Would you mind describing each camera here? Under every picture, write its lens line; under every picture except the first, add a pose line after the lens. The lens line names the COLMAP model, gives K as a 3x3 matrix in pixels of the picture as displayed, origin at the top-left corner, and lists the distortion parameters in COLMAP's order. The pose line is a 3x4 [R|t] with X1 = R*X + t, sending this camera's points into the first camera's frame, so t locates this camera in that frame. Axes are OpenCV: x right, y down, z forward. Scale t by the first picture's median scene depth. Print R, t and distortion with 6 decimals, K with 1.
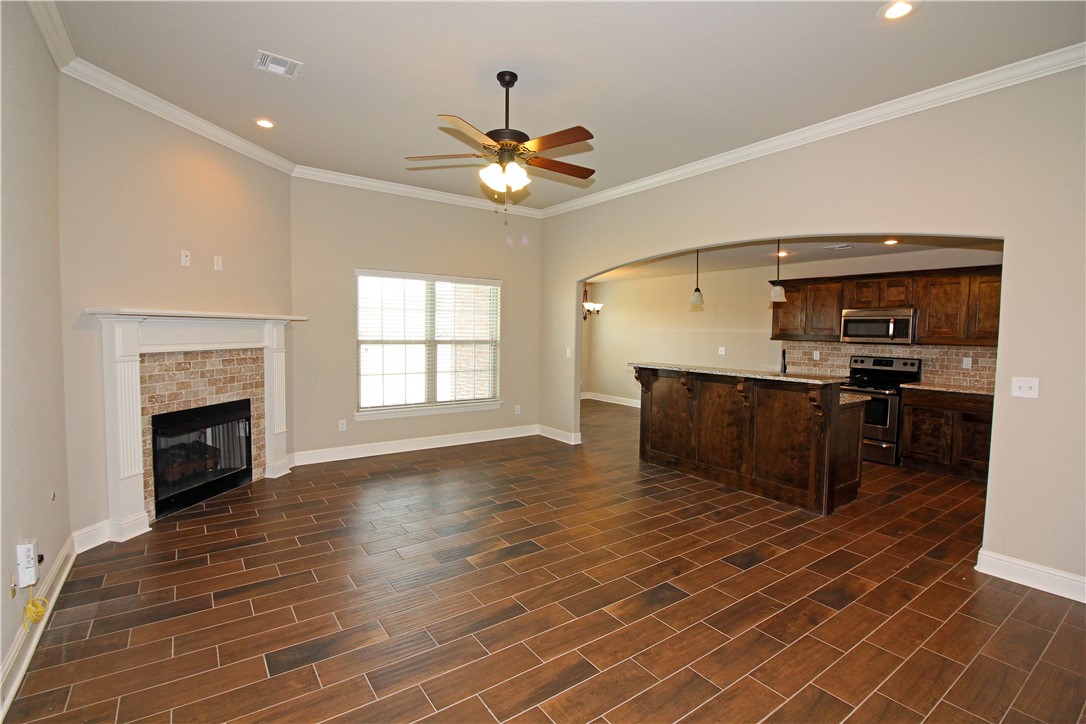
lens RADIAL K [[525.3, 0, 543.0], [0, 525.3, 362.0], [0, 0, 1]] dist [-0.010548, -0.000267]
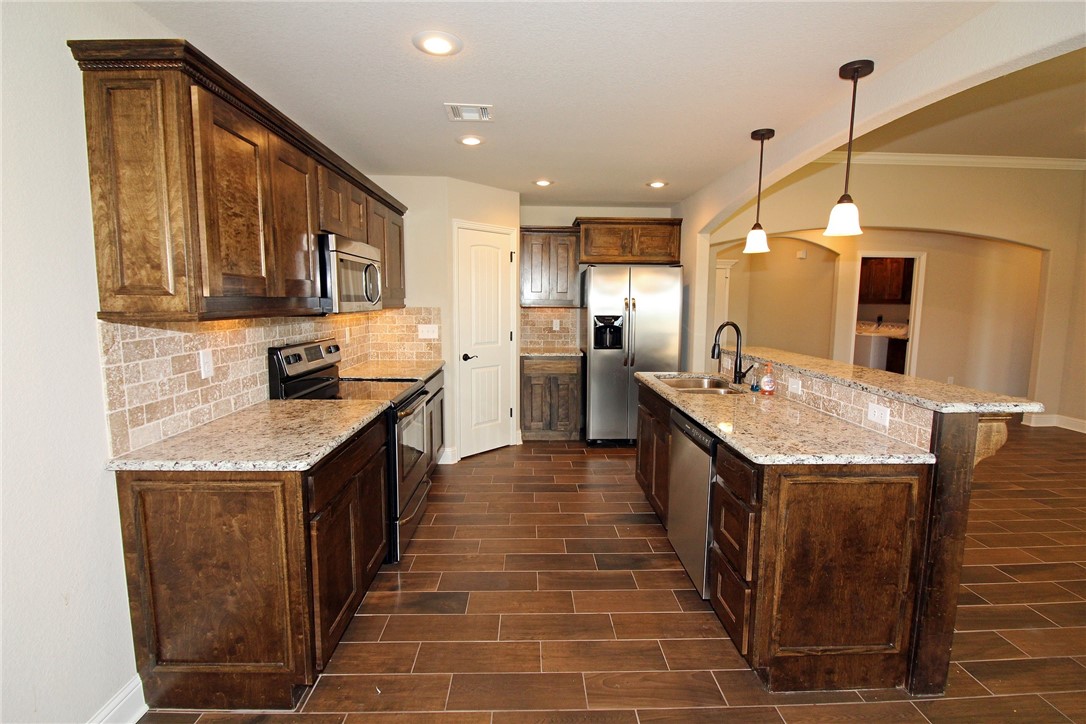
lens RADIAL K [[525.3, 0, 543.0], [0, 525.3, 362.0], [0, 0, 1]] dist [-0.010548, -0.000267]
pose [[-0.830363, -0.086741, 0.550429, 0.329852], [0.014543, 0.984099, 0.177023, -0.118260], [-0.557032, 0.154998, -0.815899, 2.048750]]
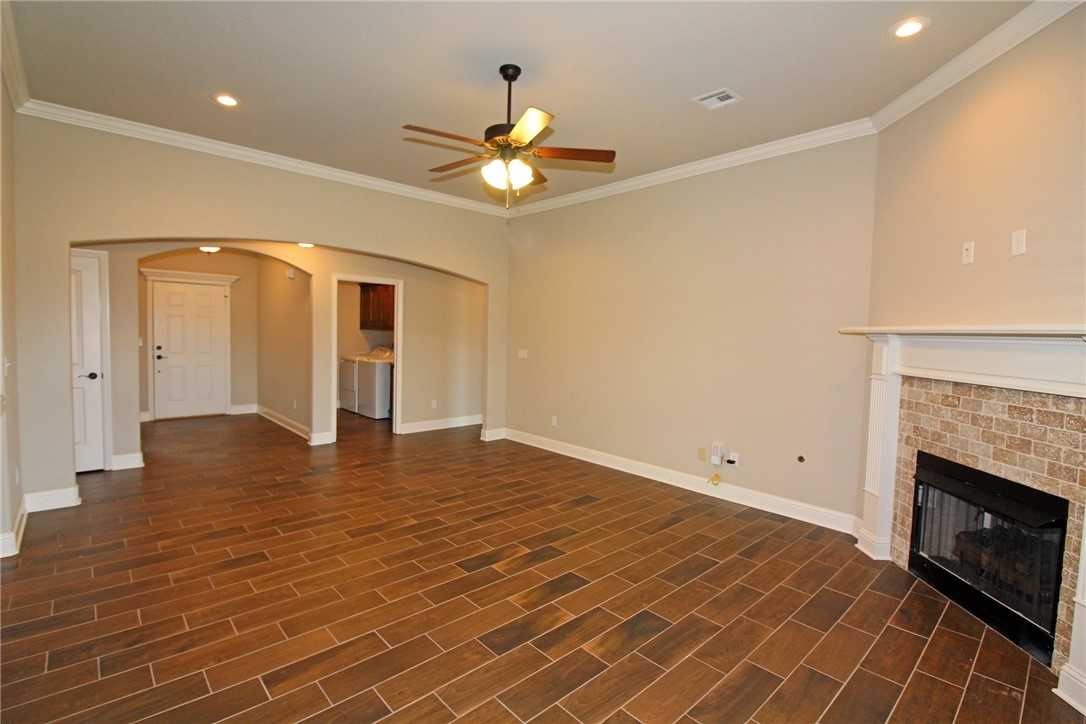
lens RADIAL K [[525.3, 0, 543.0], [0, 525.3, 362.0], [0, 0, 1]] dist [-0.010548, -0.000267]
pose [[-0.991594, -0.035578, -0.124401, -0.022276], [-0.050183, 0.991944, 0.116311, -0.106004], [0.119261, 0.121576, -0.985391, 1.690513]]
